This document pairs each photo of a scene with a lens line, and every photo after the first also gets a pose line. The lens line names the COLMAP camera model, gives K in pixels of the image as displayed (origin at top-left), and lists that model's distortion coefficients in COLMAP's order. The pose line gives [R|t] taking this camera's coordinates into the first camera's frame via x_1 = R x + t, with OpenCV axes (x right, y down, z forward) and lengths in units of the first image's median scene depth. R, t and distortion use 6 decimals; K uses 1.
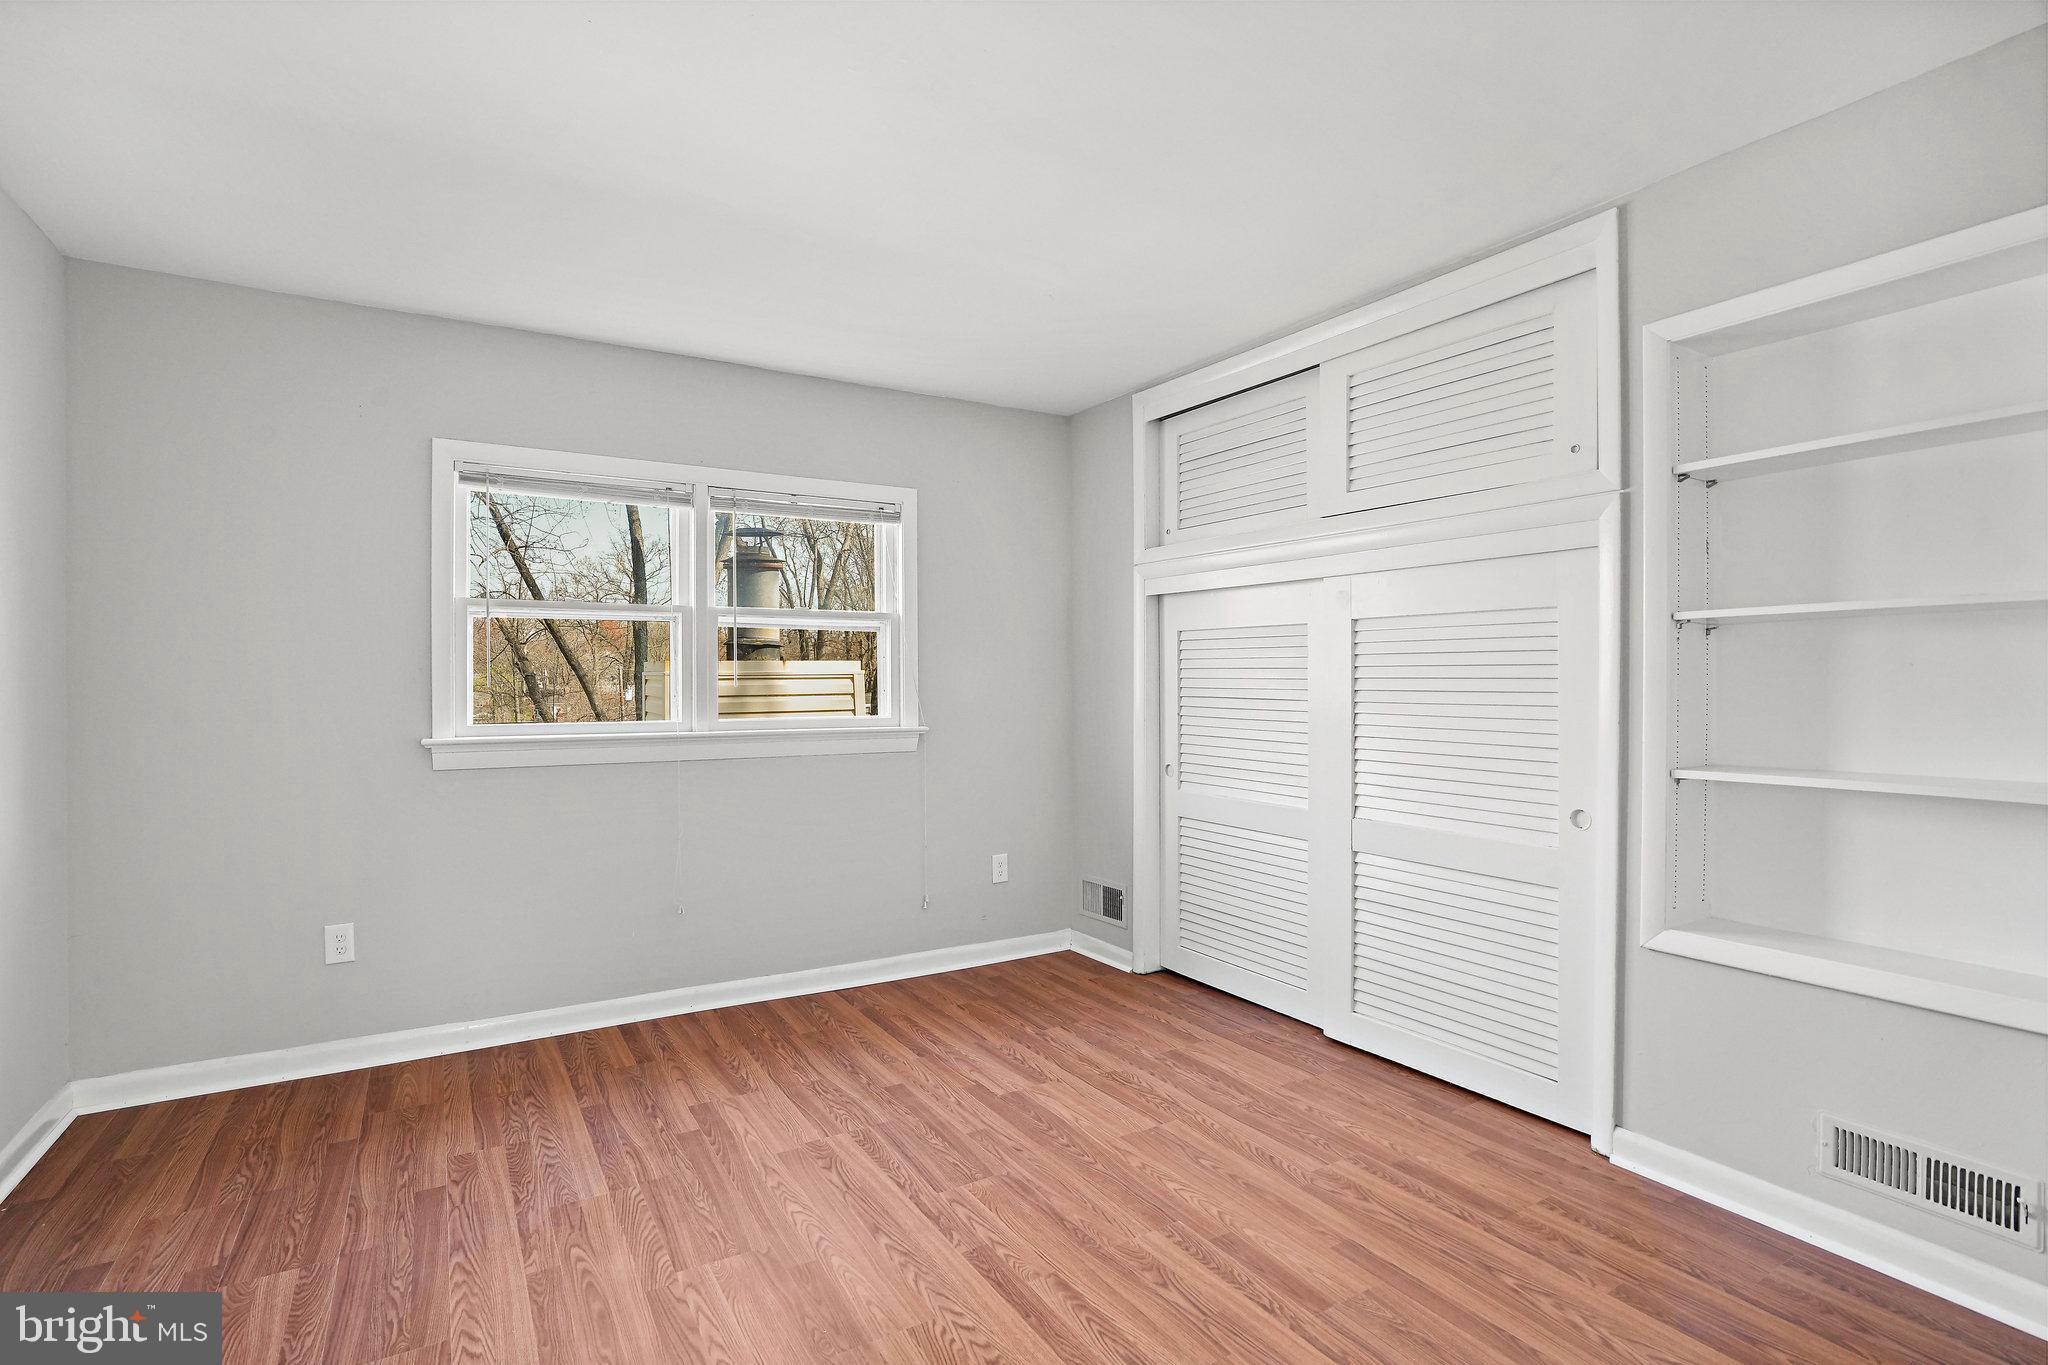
lens RADIAL K [[991.5, 0, 1012.8], [0, 991.5, 680.1], [0, 0, 1]] dist [-0.036213, 0.011960]
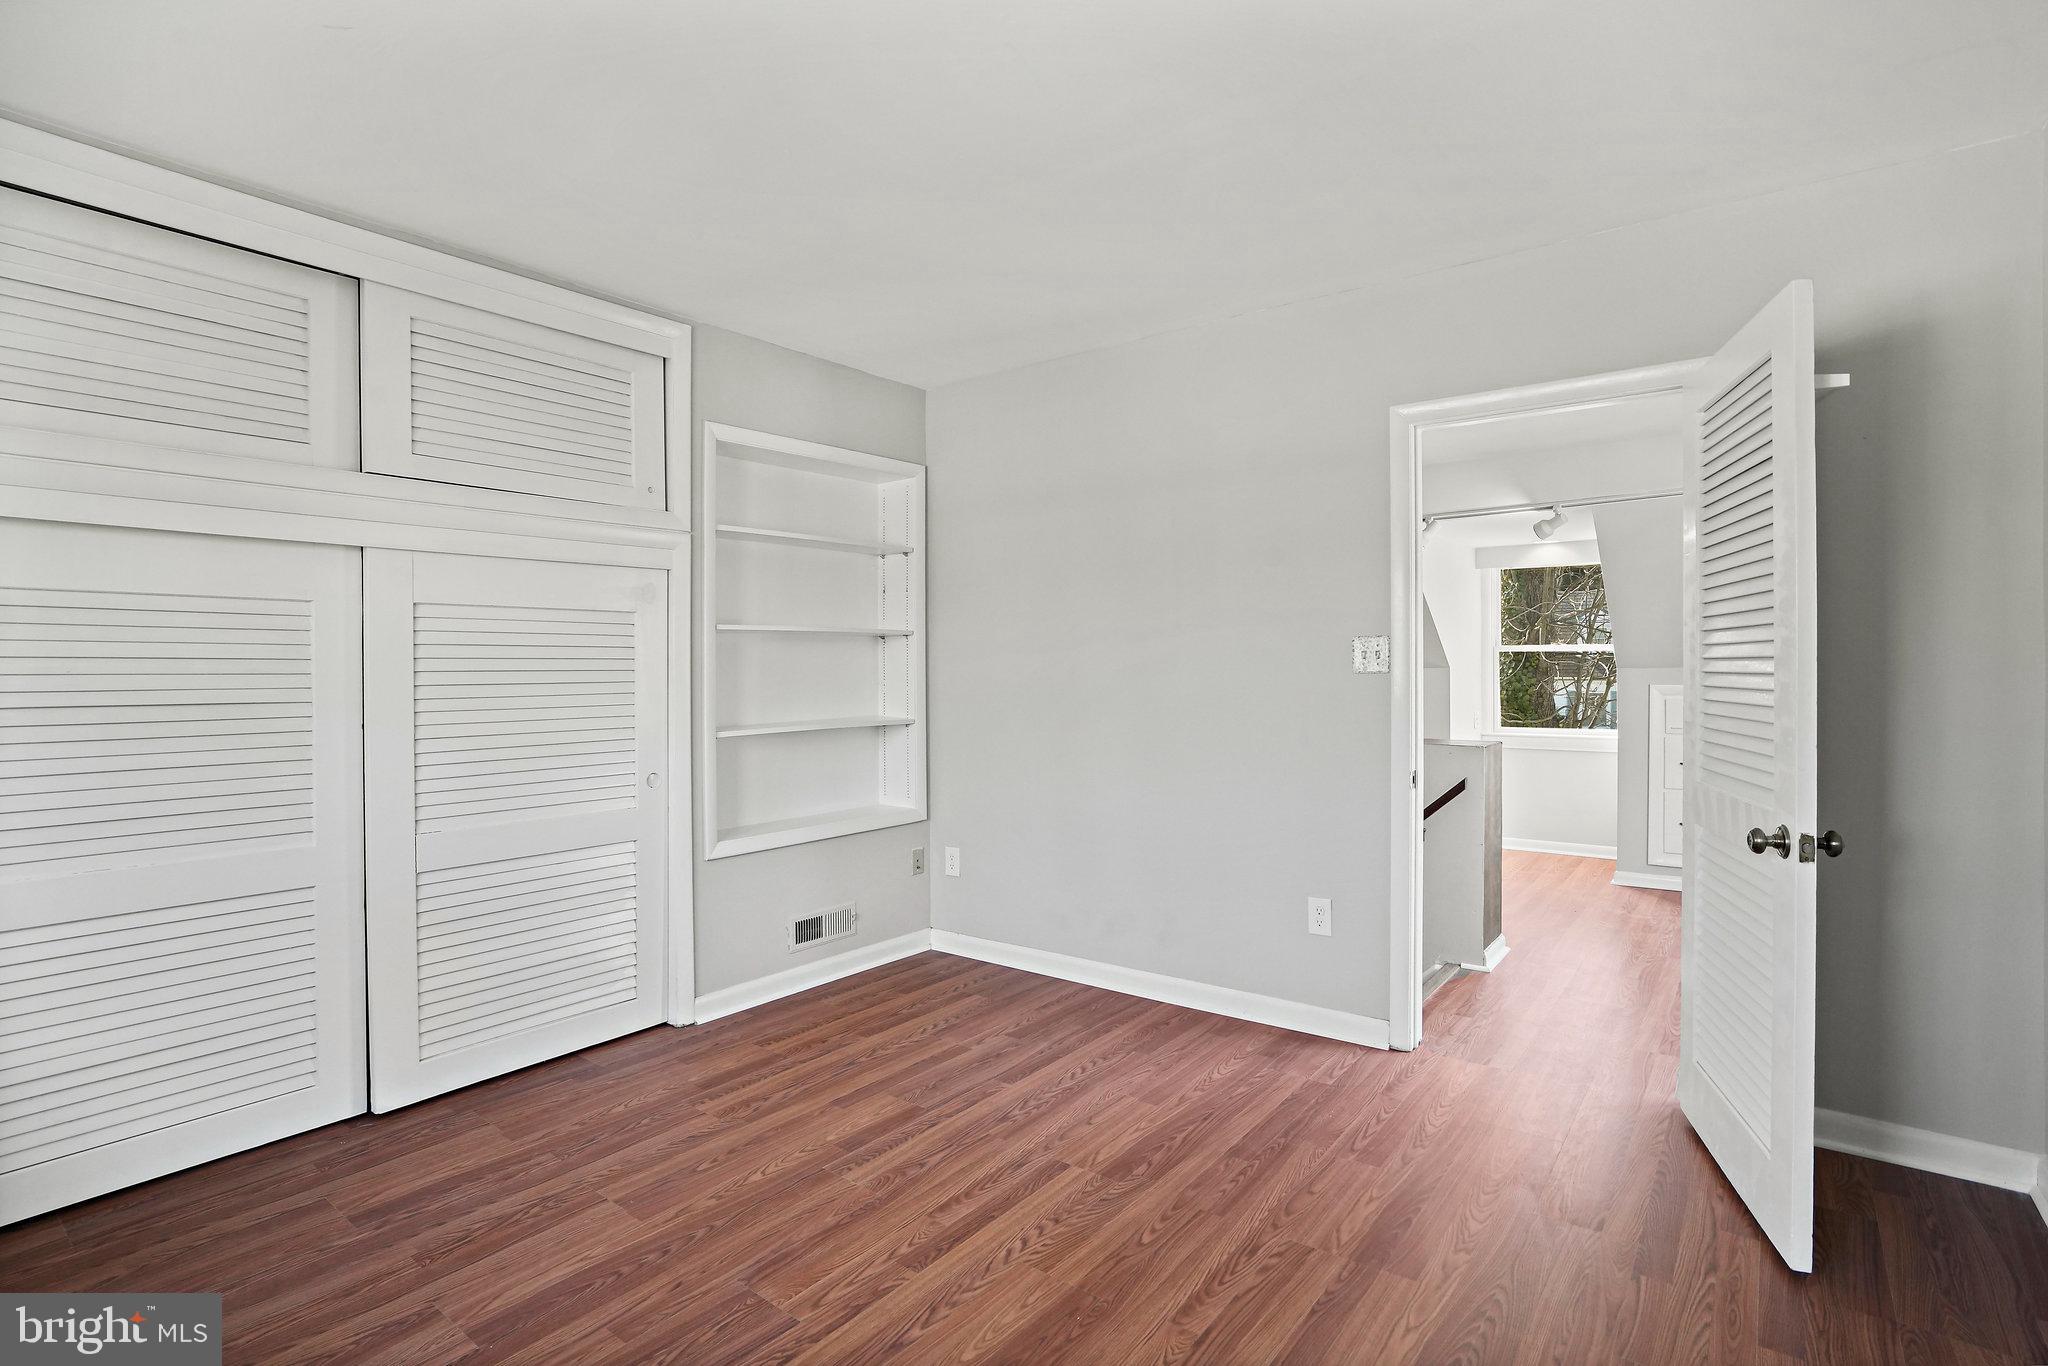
lens RADIAL K [[991.5, 0, 1023.4], [0, 991.5, 677.7], [0, 0, 1]] dist [-0.036213, 0.011960]
pose [[-0.361066, -0.004698, 0.932529, -0.874645], [0.011691, 0.999886, 0.009564, 0.001198], [-0.932467, 0.014356, -0.360970, 1.116489]]
